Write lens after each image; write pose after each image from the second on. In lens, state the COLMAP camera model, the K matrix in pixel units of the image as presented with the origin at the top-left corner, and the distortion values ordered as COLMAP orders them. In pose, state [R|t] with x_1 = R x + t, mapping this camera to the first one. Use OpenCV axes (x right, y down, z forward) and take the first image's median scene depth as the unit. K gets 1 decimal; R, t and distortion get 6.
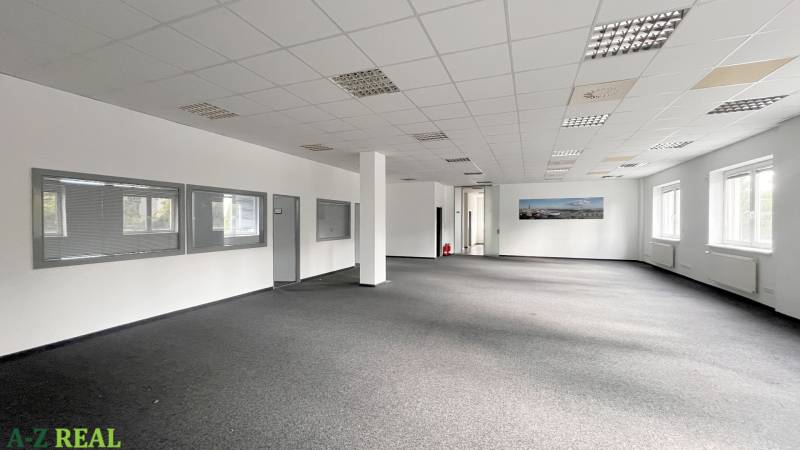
lens RADIAL K [[325.4, 0, 400.0], [0, 325.4, 225.0], [0, 0, 1]] dist [-0.001556, -0.000187]
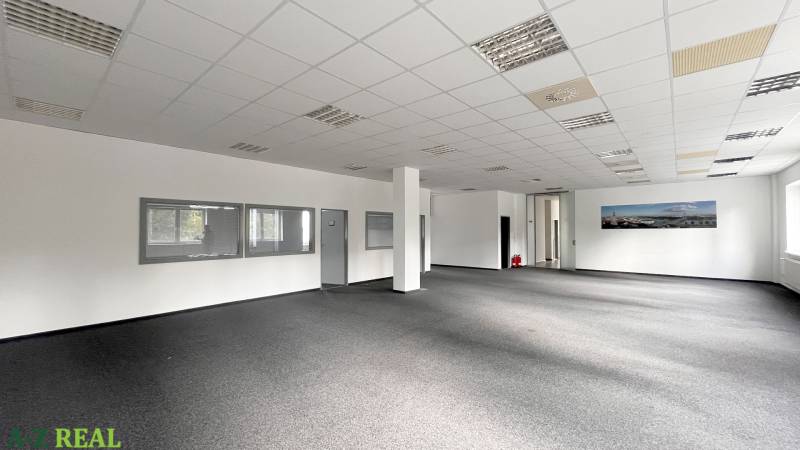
lens RADIAL K [[325.4, 0, 400.0], [0, 325.4, 225.0], [0, 0, 1]] dist [-0.001556, -0.000187]
pose [[0.944578, -0.008902, -0.328166, 0.218013], [-0.000973, 0.999552, -0.029915, -0.001265], [0.328286, 0.028577, 0.944146, -0.012984]]
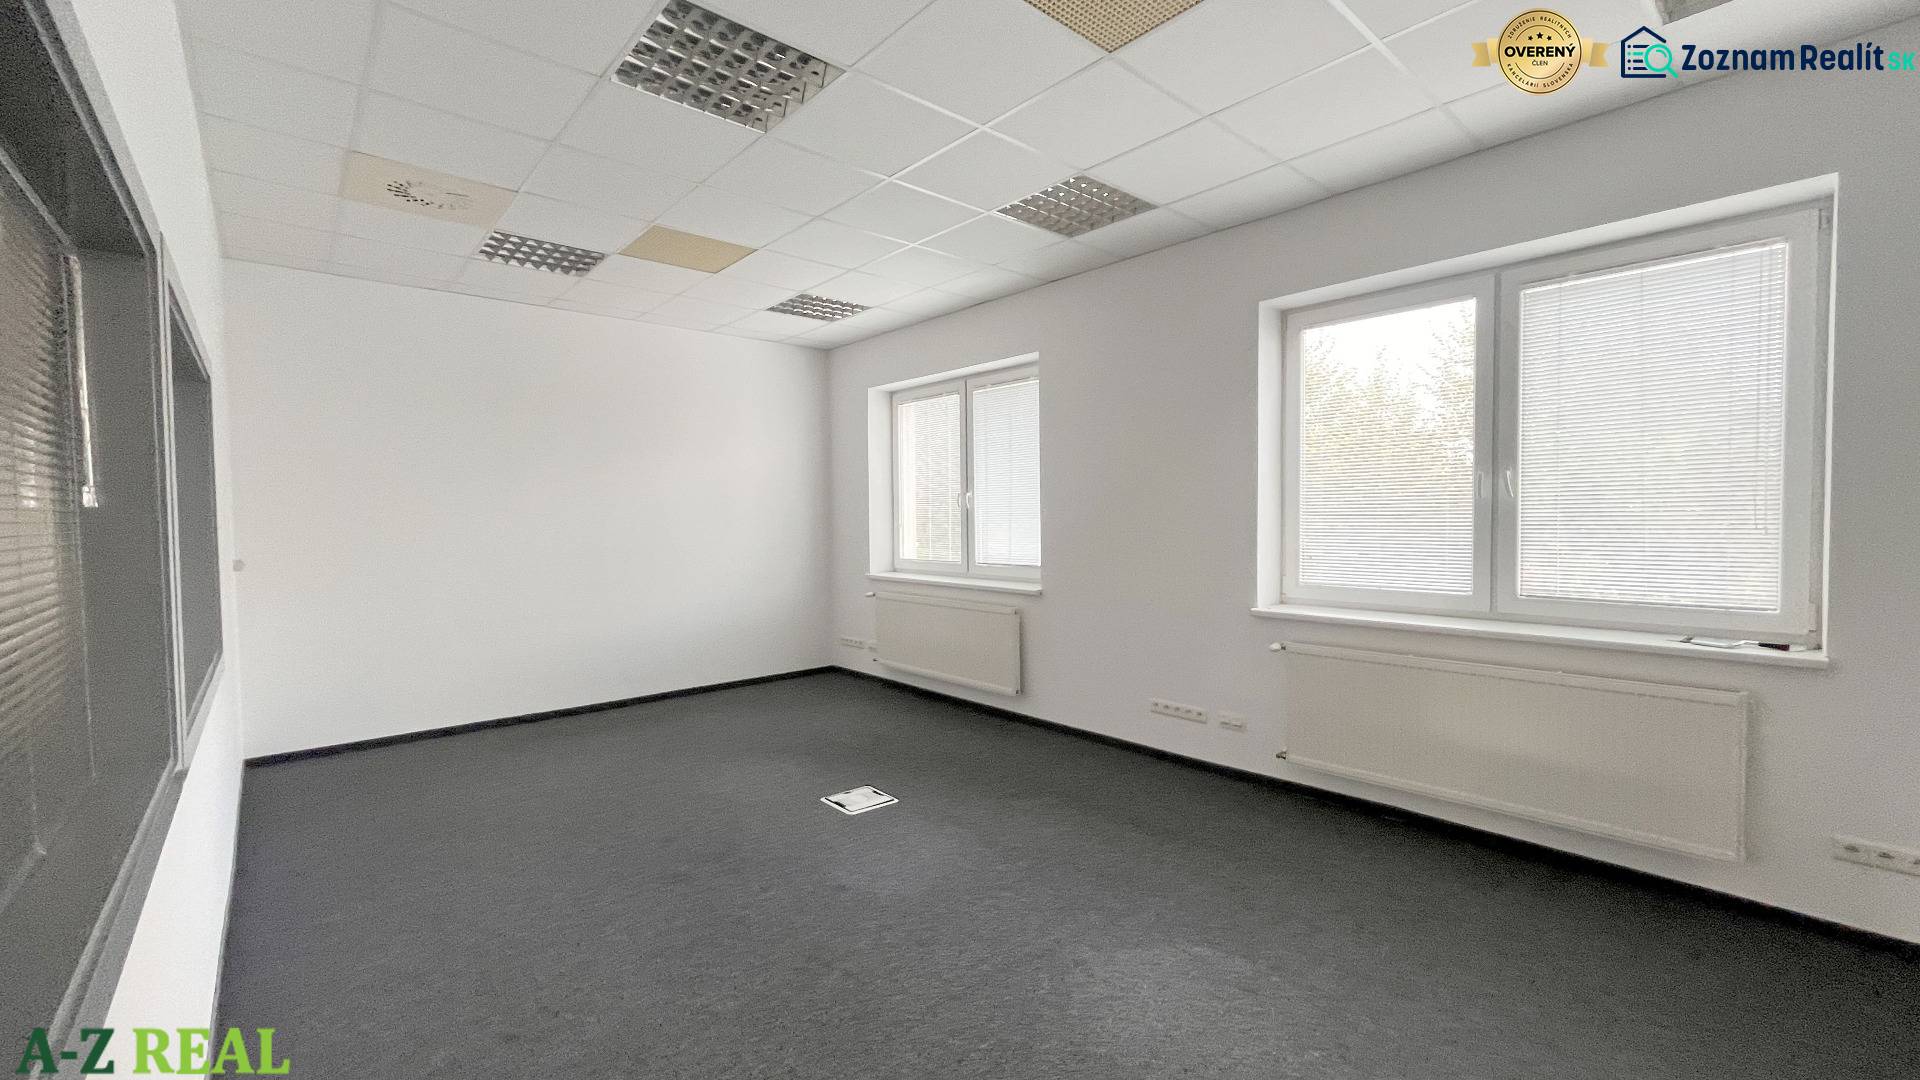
lens RADIAL K [[780.9, 0, 960.0], [0, 780.9, 540.0], [0, 0, 1]] dist [-0.001556, -0.000187]
pose [[0.453562, -0.028373, 0.890773, 0.328466], [0.008823, 0.999587, 0.027347, -0.006598], [-0.891181, -0.004544, 0.453626, 0.864957]]
